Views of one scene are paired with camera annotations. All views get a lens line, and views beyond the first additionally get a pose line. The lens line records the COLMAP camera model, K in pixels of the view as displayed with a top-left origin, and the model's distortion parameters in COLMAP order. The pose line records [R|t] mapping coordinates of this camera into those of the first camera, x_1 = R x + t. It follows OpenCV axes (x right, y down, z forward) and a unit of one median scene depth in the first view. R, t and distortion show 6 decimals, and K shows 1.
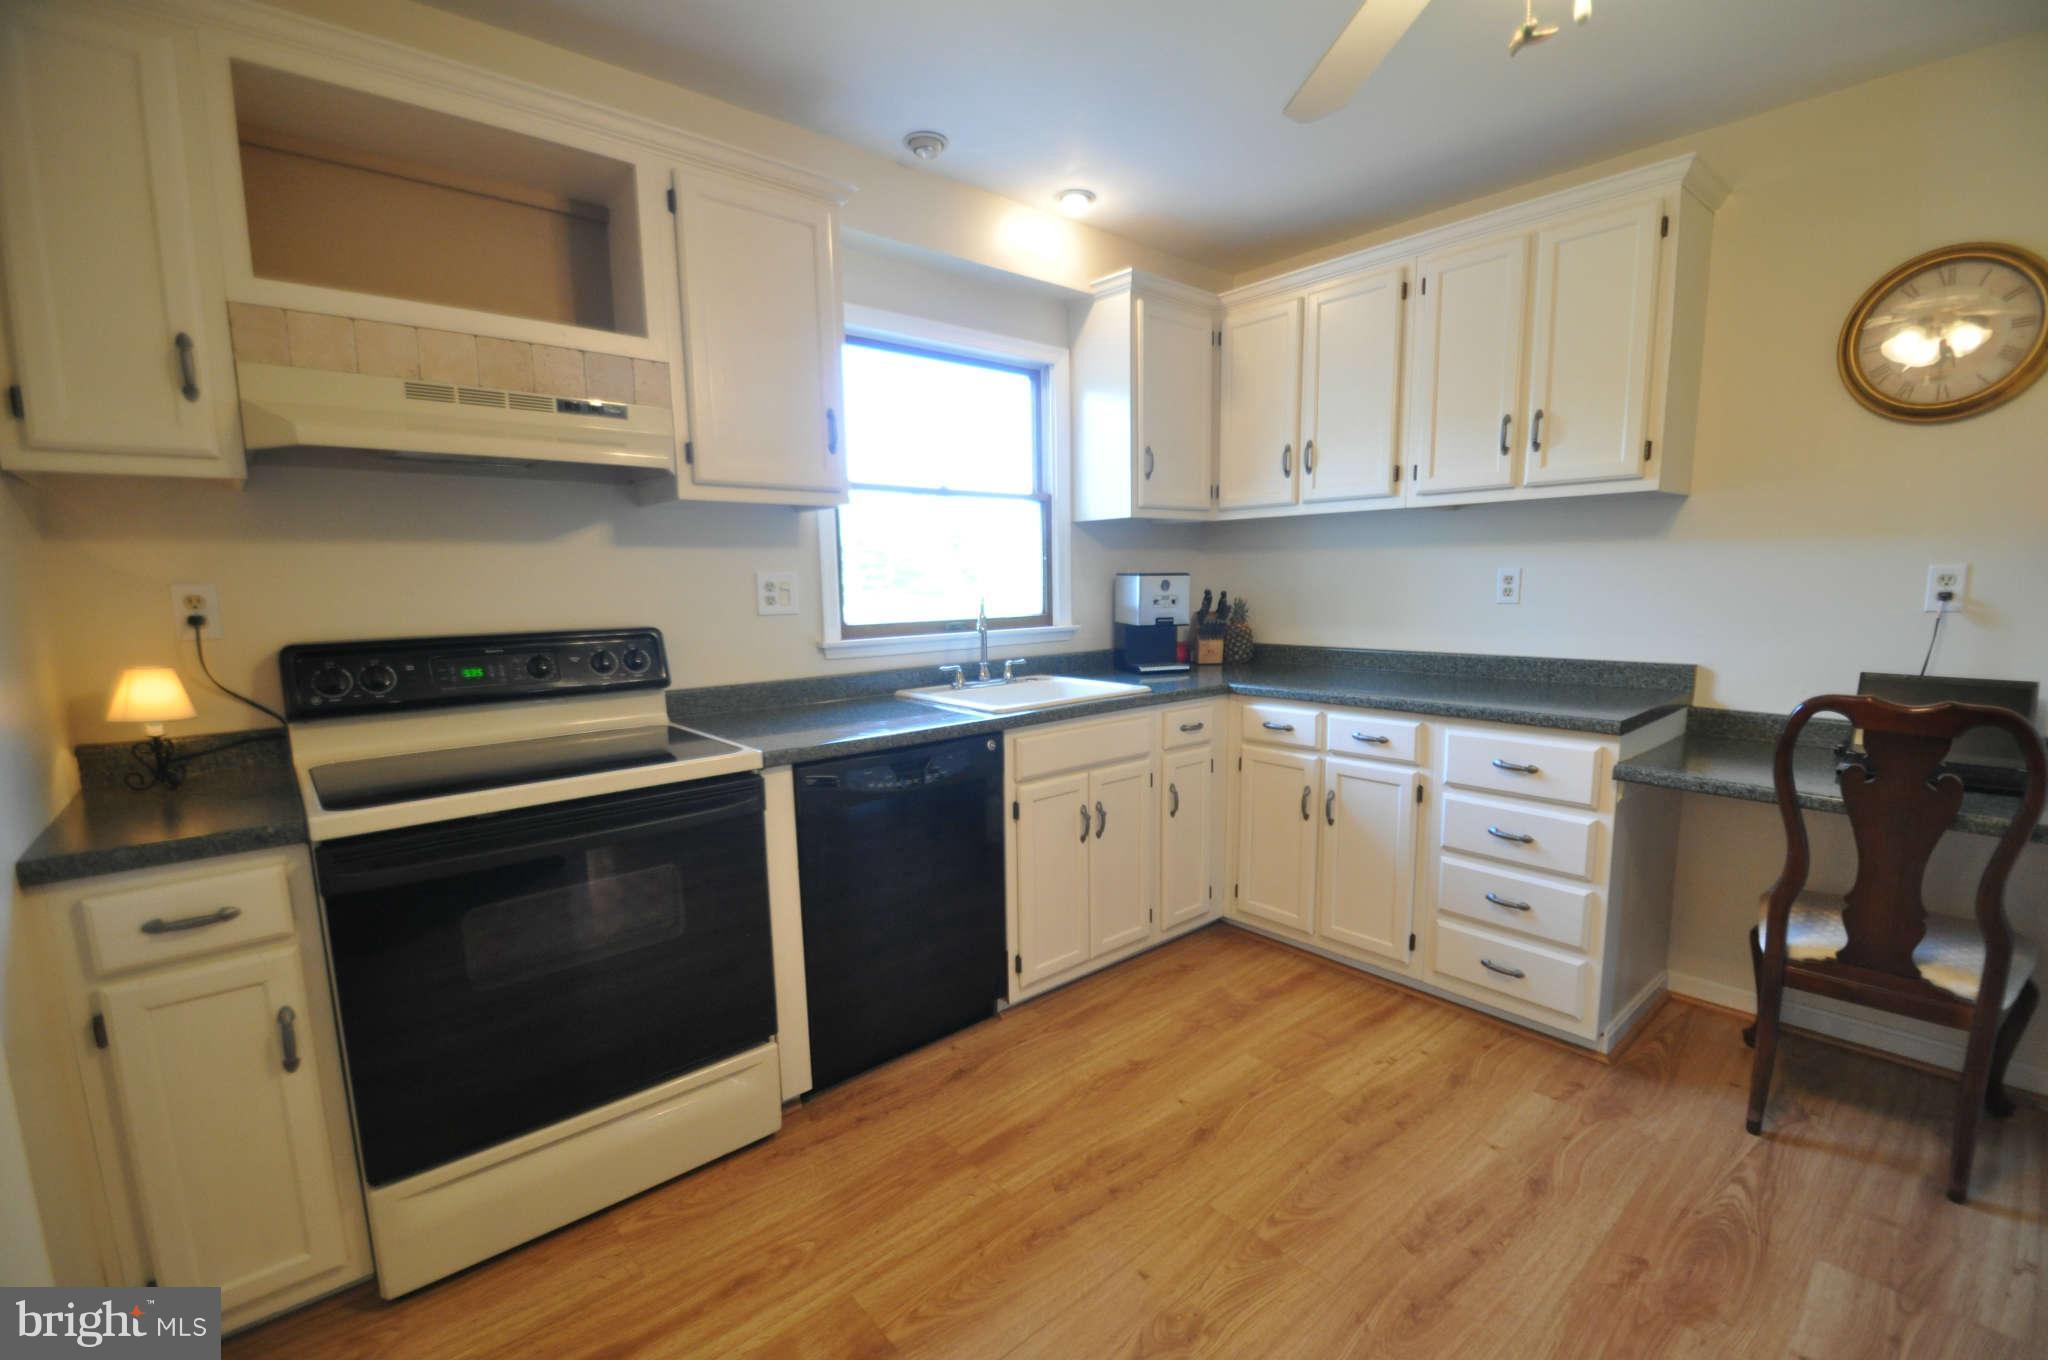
lens RADIAL K [[886.7, 0, 1047.2], [0, 886.7, 710.4], [0, 0, 1]] dist [0.002500, -0.009716]
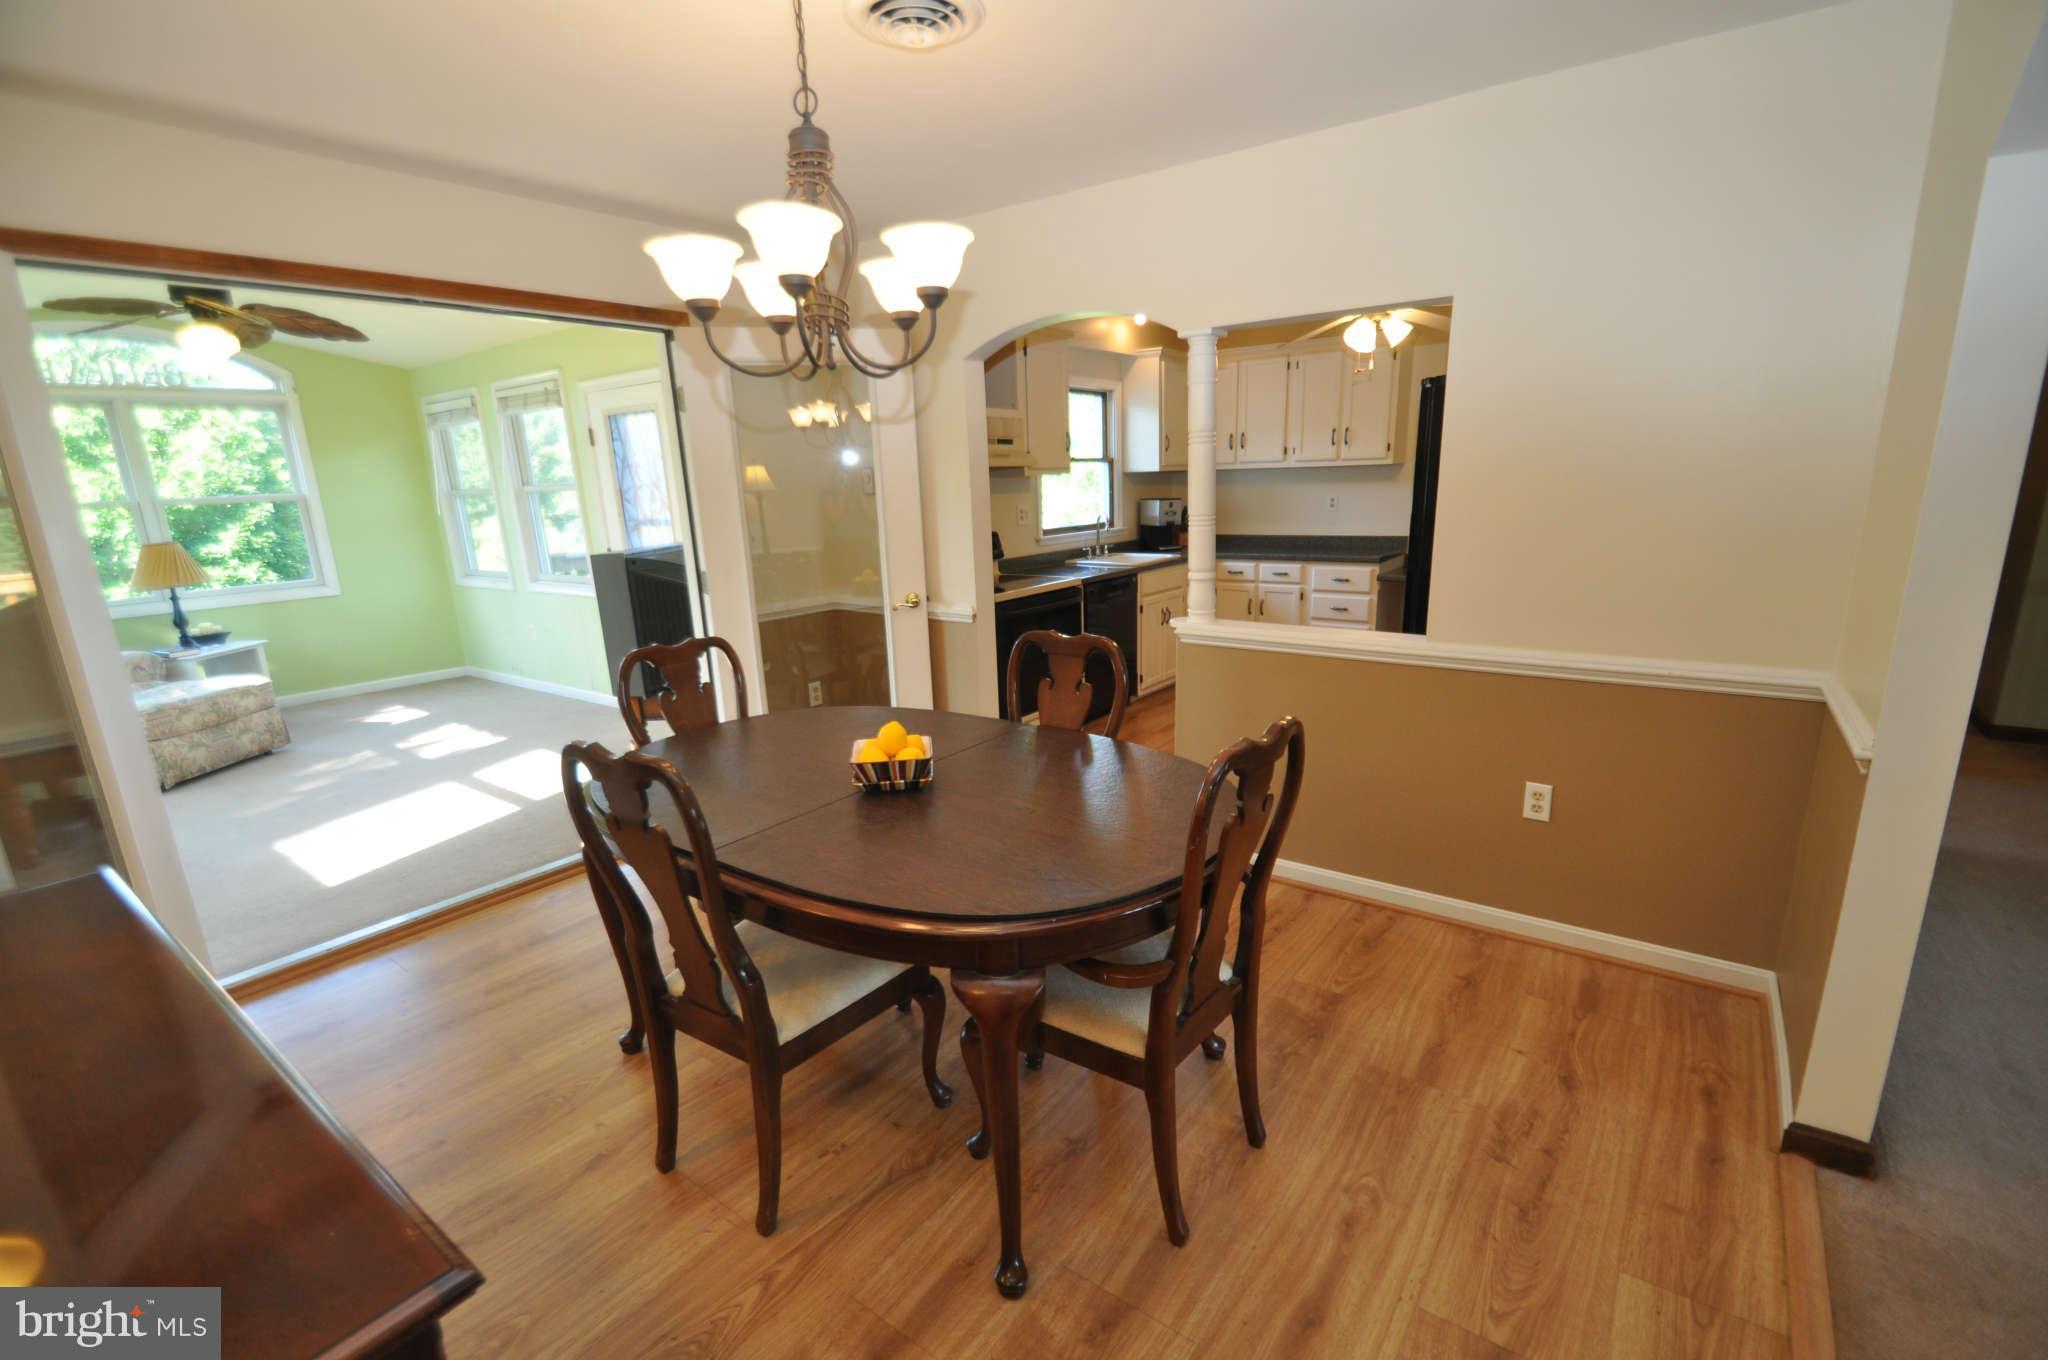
lens RADIAL K [[886.7, 0, 1047.2], [0, 886.7, 710.4], [0, 0, 1]] dist [0.002500, -0.009716]
pose [[0.976163, -0.069180, 0.205719, -0.732180], [0.047151, 0.992798, 0.110127, 0.104861], [-0.211856, -0.097802, 0.972395, -1.151042]]
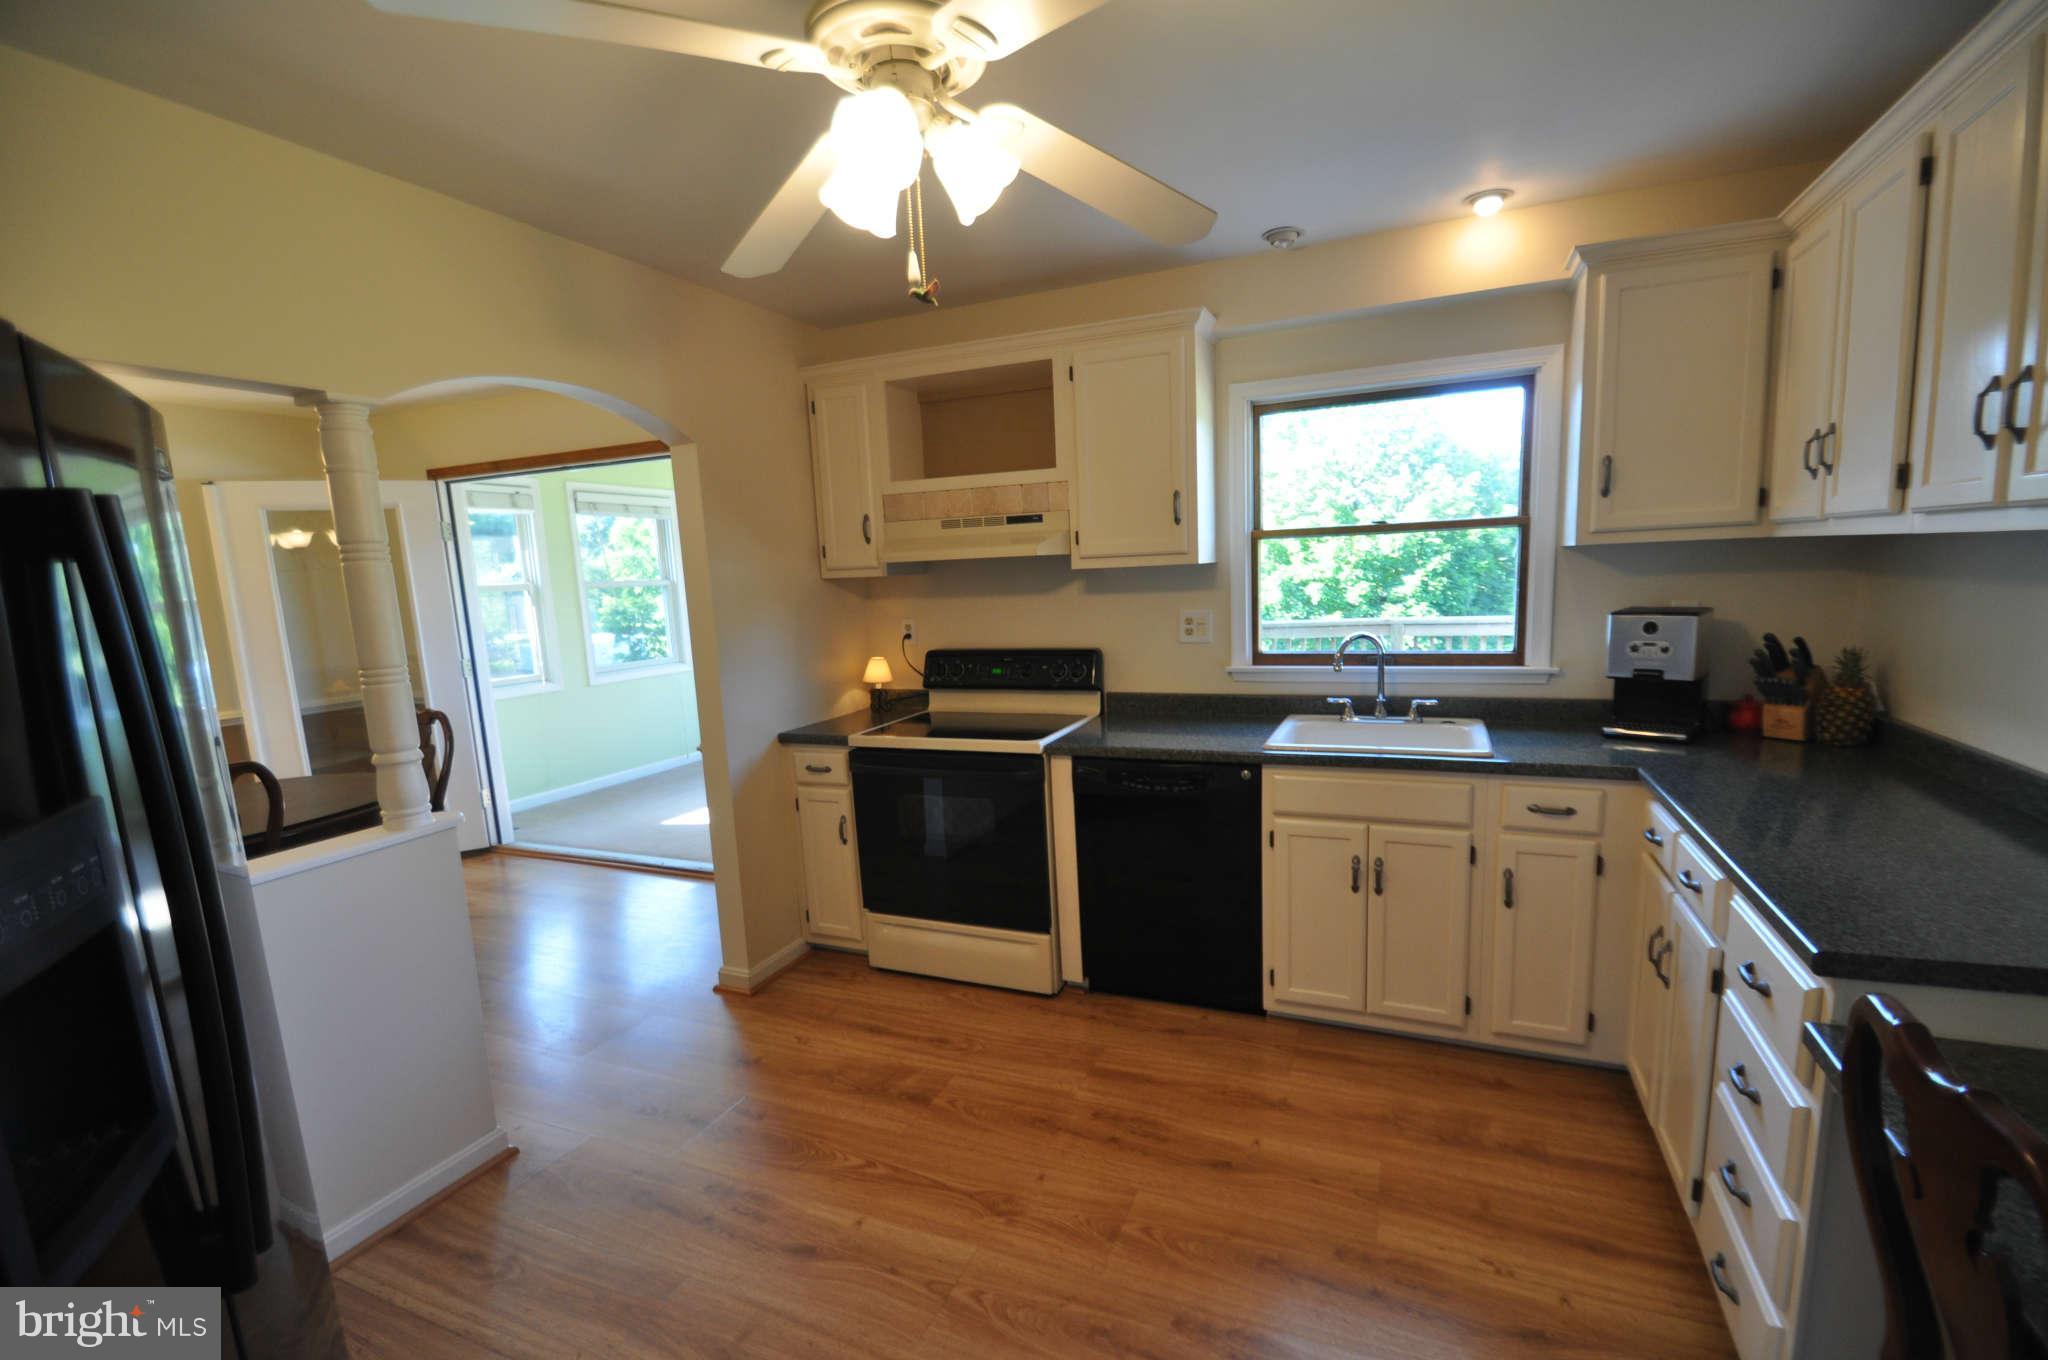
lens RADIAL K [[886.7, 0, 1047.2], [0, 886.7, 710.4], [0, 0, 1]] dist [0.002500, -0.009716]
pose [[0.435499, 0.139600, -0.889299, 0.770472], [-0.098262, 0.989371, 0.107189, -0.130184], [0.894810, 0.040704, 0.444588, 0.246943]]
